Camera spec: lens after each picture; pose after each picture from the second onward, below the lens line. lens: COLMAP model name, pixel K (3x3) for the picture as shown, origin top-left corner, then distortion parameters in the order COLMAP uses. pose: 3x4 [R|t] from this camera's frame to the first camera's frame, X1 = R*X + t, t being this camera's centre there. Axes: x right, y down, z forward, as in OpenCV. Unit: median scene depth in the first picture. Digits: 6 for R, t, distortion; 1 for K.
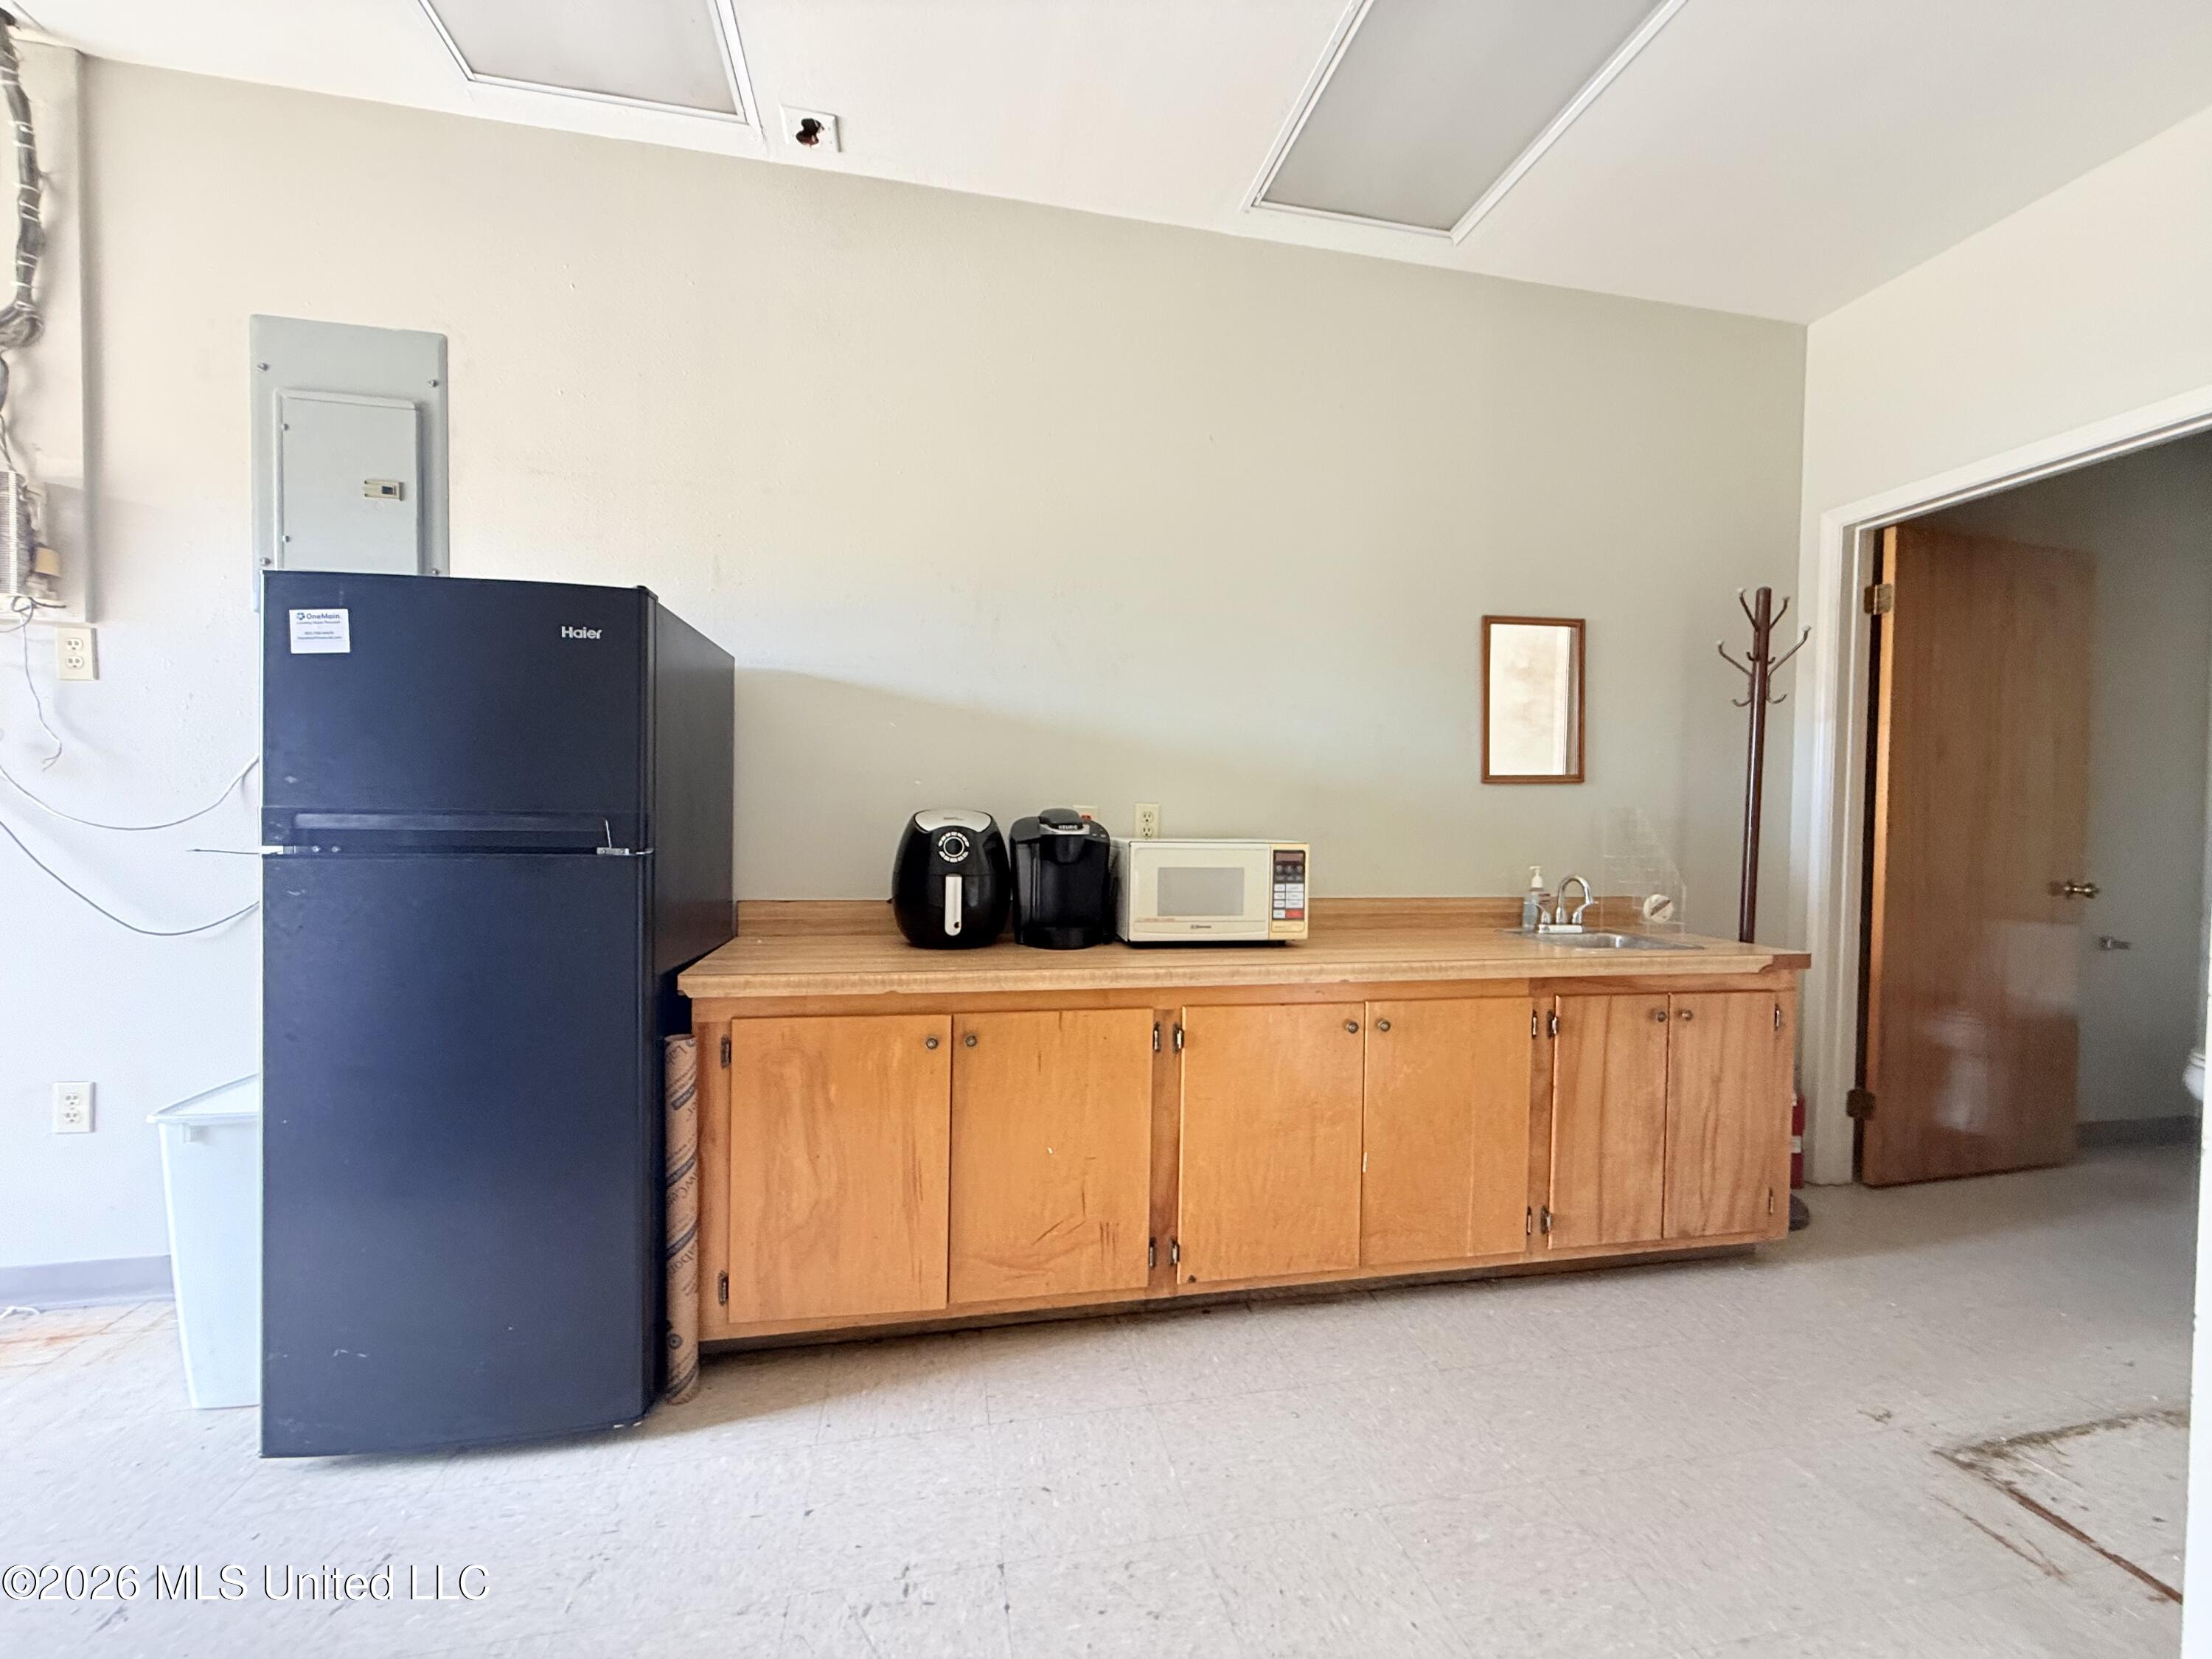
lens RADIAL K [[882.4, 0, 1109.8], [0, 882.4, 830.5], [0, 0, 1]] dist [0.000759, 0.001126]
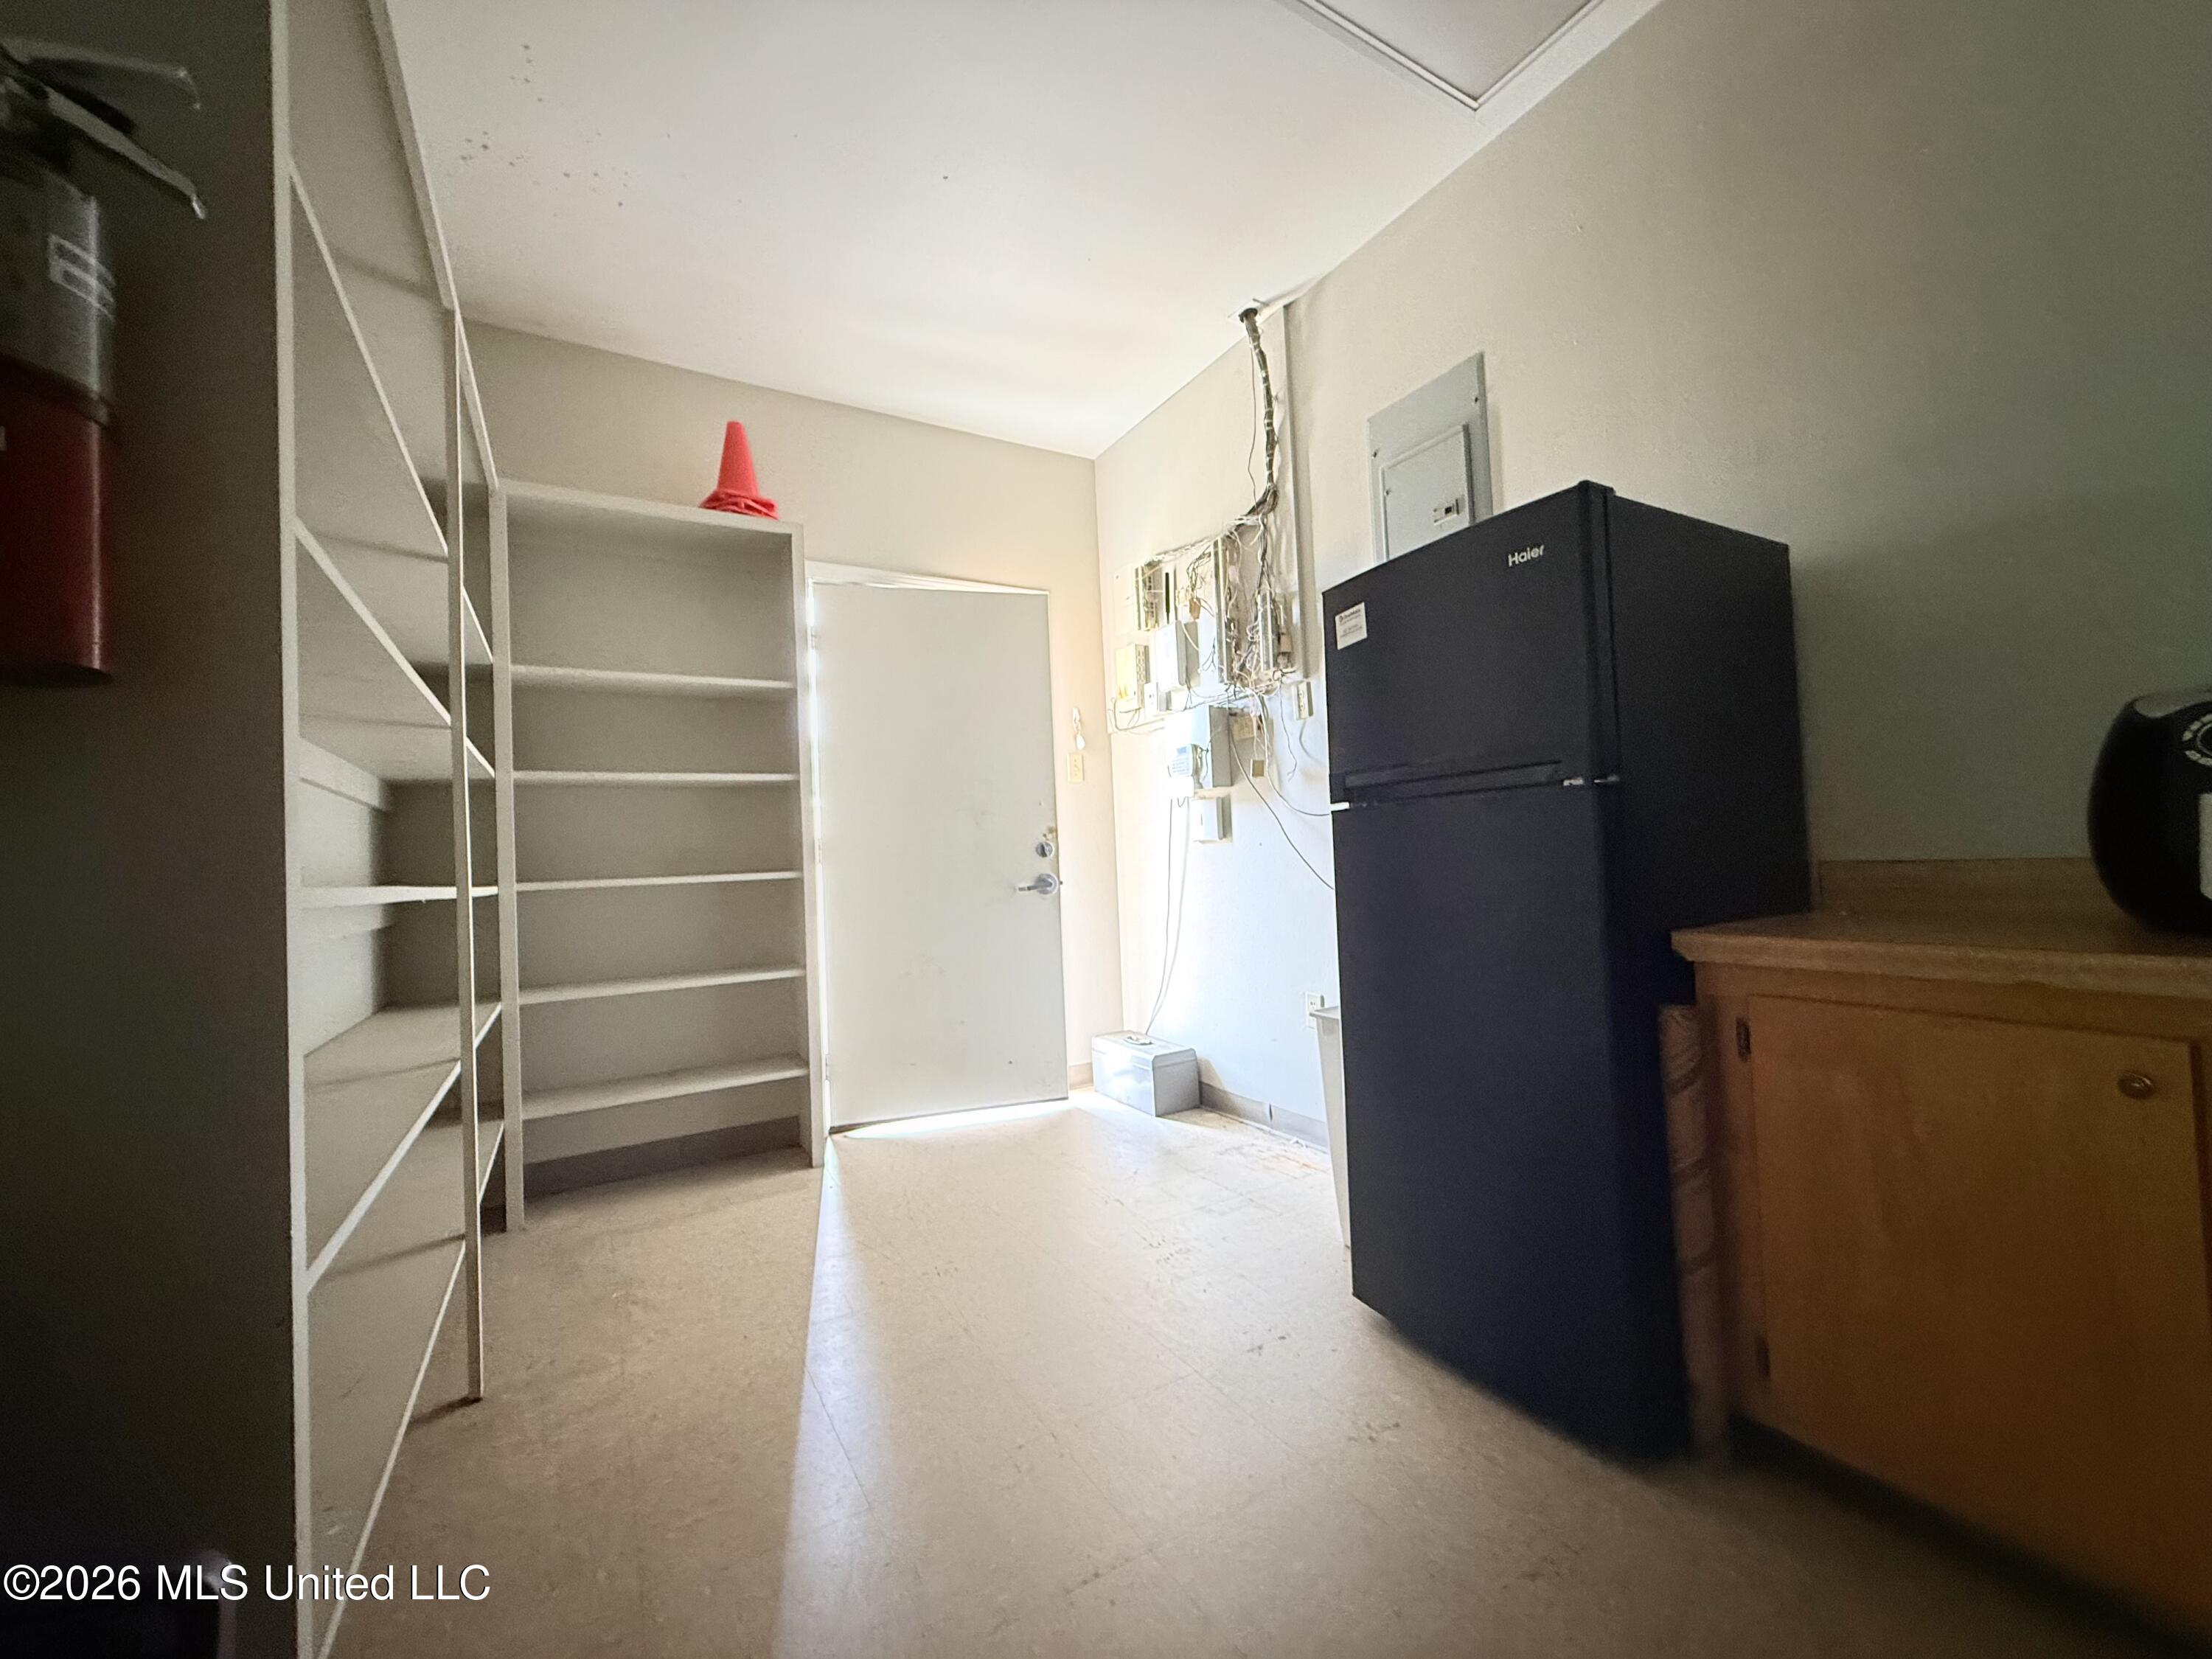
lens RADIAL K [[882.4, 0, 1110.1], [0, 882.4, 833.0], [0, 0, 1]] dist [0.000759, 0.001126]
pose [[0.332129, -0.058420, -0.941423, 0.108322], [0.027470, 0.998256, -0.052256, 0.093922], [0.942834, -0.008505, 0.333155, 0.218194]]
